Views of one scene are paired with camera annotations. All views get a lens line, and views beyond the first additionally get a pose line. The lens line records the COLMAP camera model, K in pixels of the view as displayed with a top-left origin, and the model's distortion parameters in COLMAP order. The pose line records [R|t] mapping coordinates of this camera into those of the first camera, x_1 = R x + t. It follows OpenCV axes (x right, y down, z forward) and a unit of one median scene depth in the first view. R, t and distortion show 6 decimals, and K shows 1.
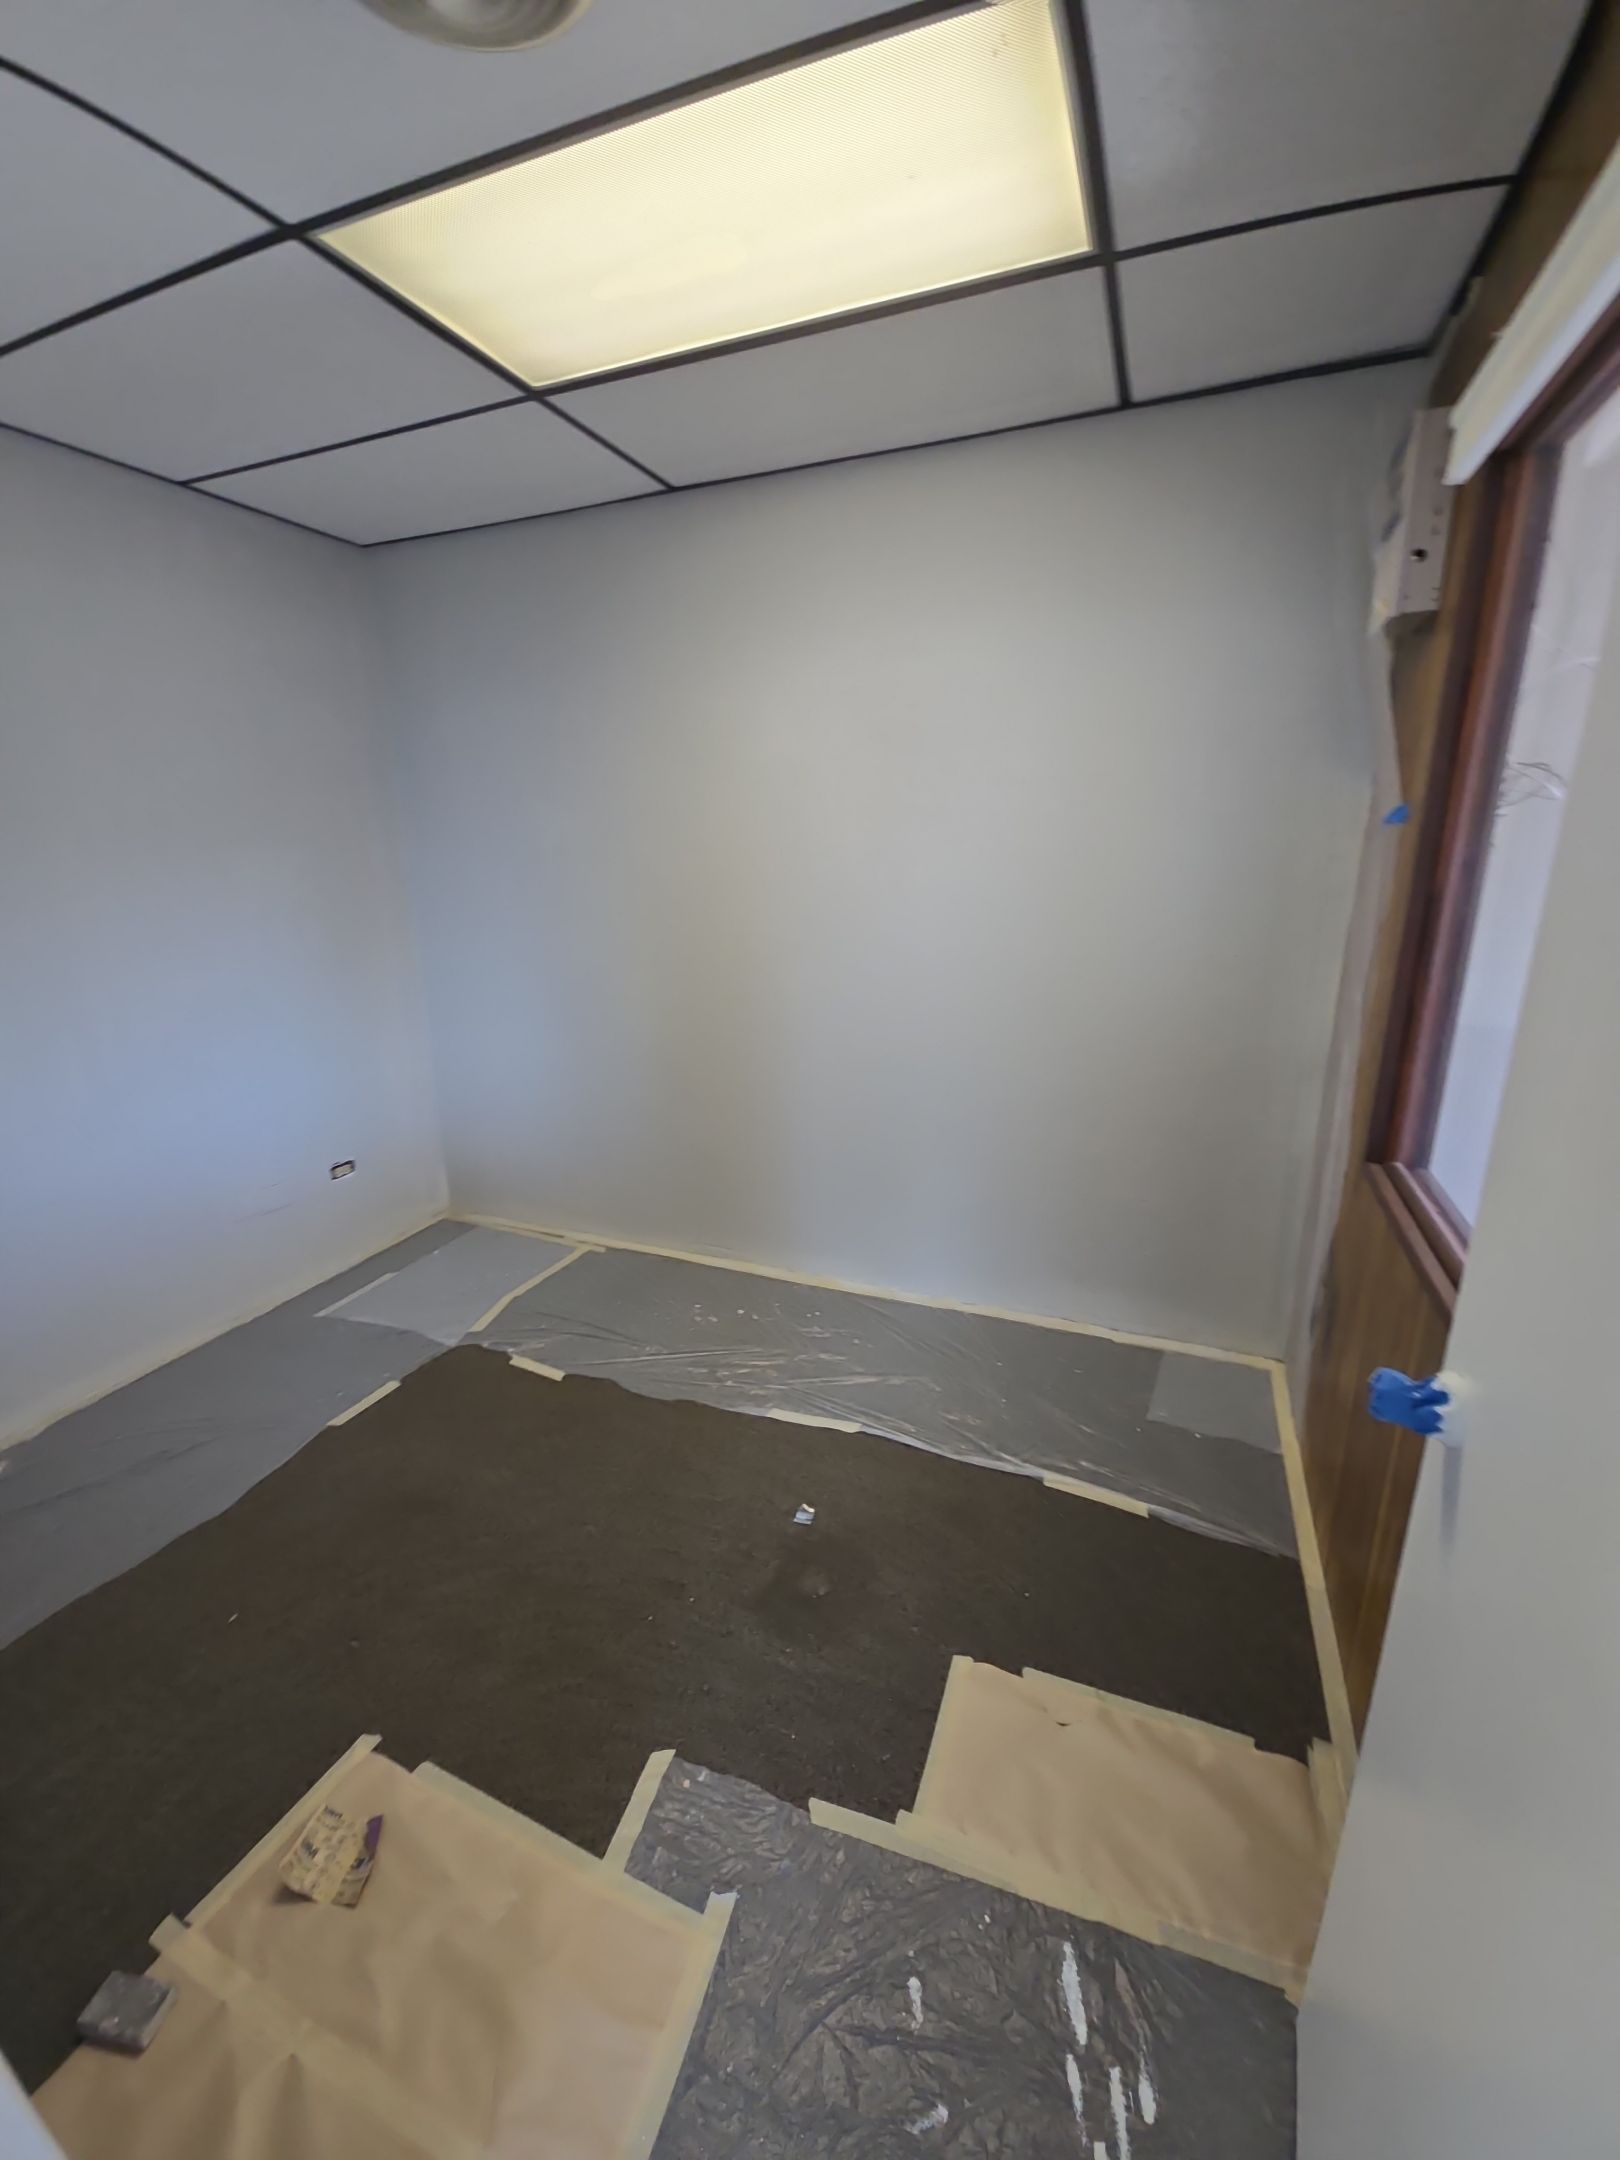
lens RADIAL K [[879.9, 0, 800.7], [0, 879.9, 1074.9], [0, 0, 1]] dist [-0.003554, -0.001805]
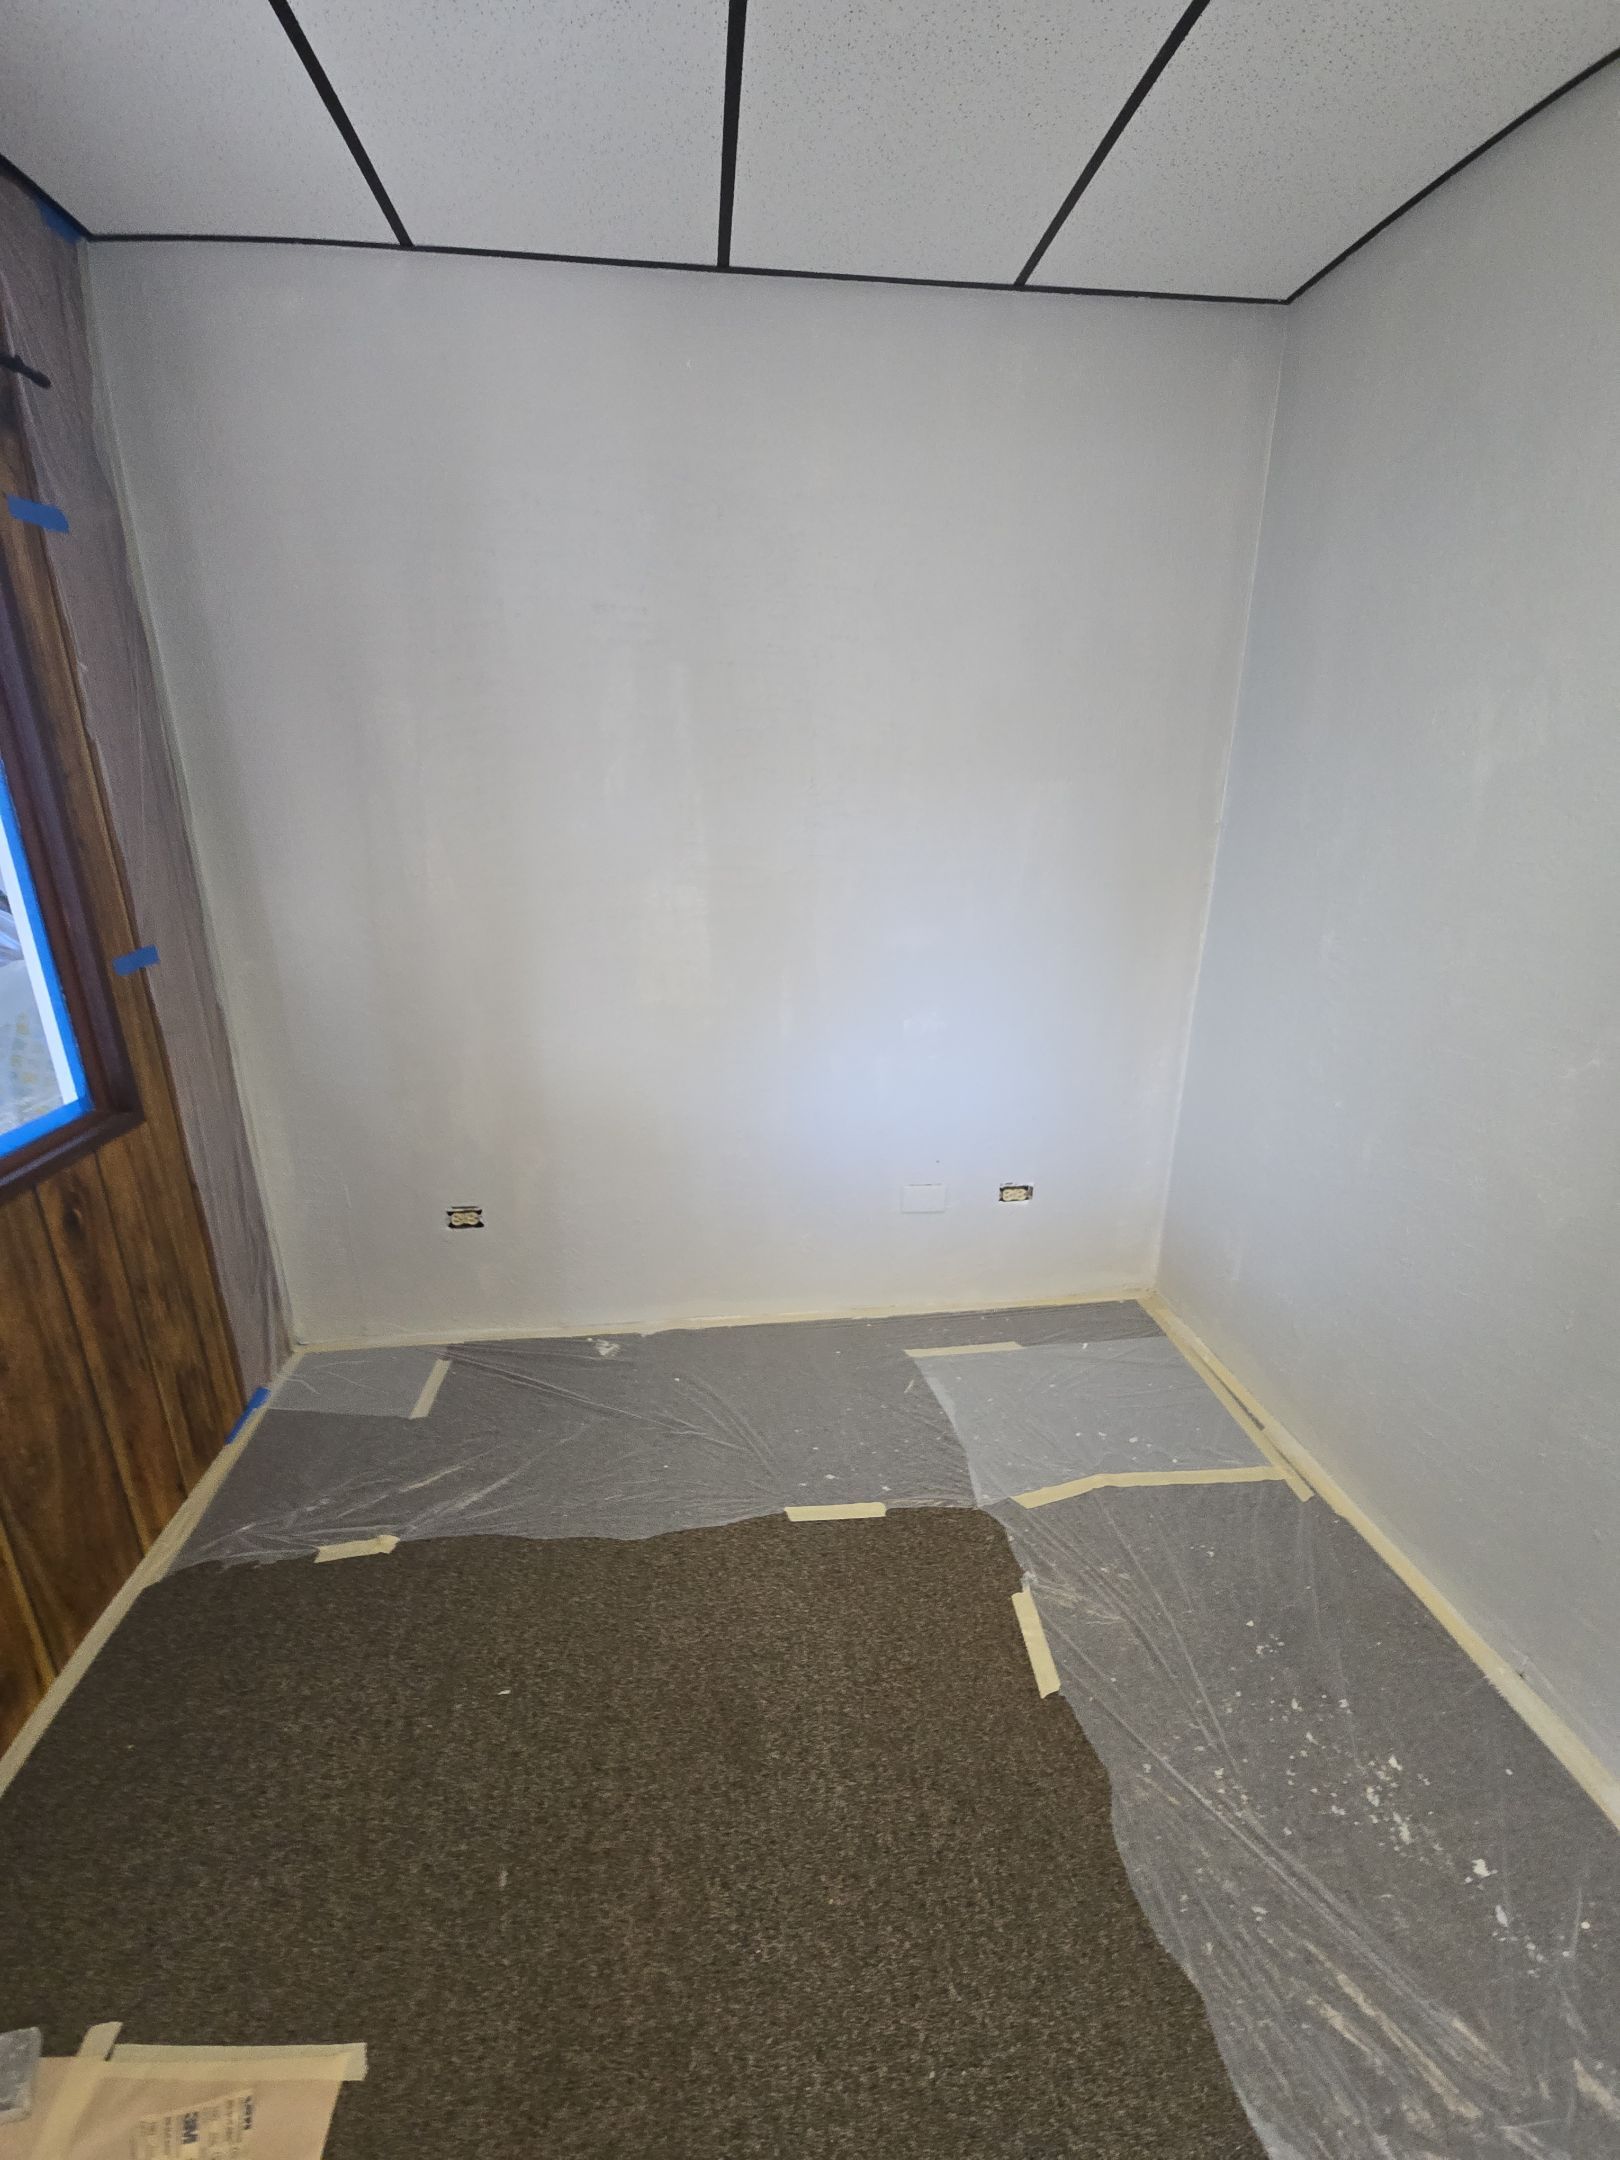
lens RADIAL K [[879.9, 0, 793.7], [0, 879.9, 1073.0], [0, 0, 1]] dist [-0.003554, -0.001805]
pose [[0.479679, 0.269263, -0.835108, 0.025725], [-0.230673, 0.956971, 0.176059, -0.125300], [0.846580, 0.108185, 0.521151, 0.554192]]
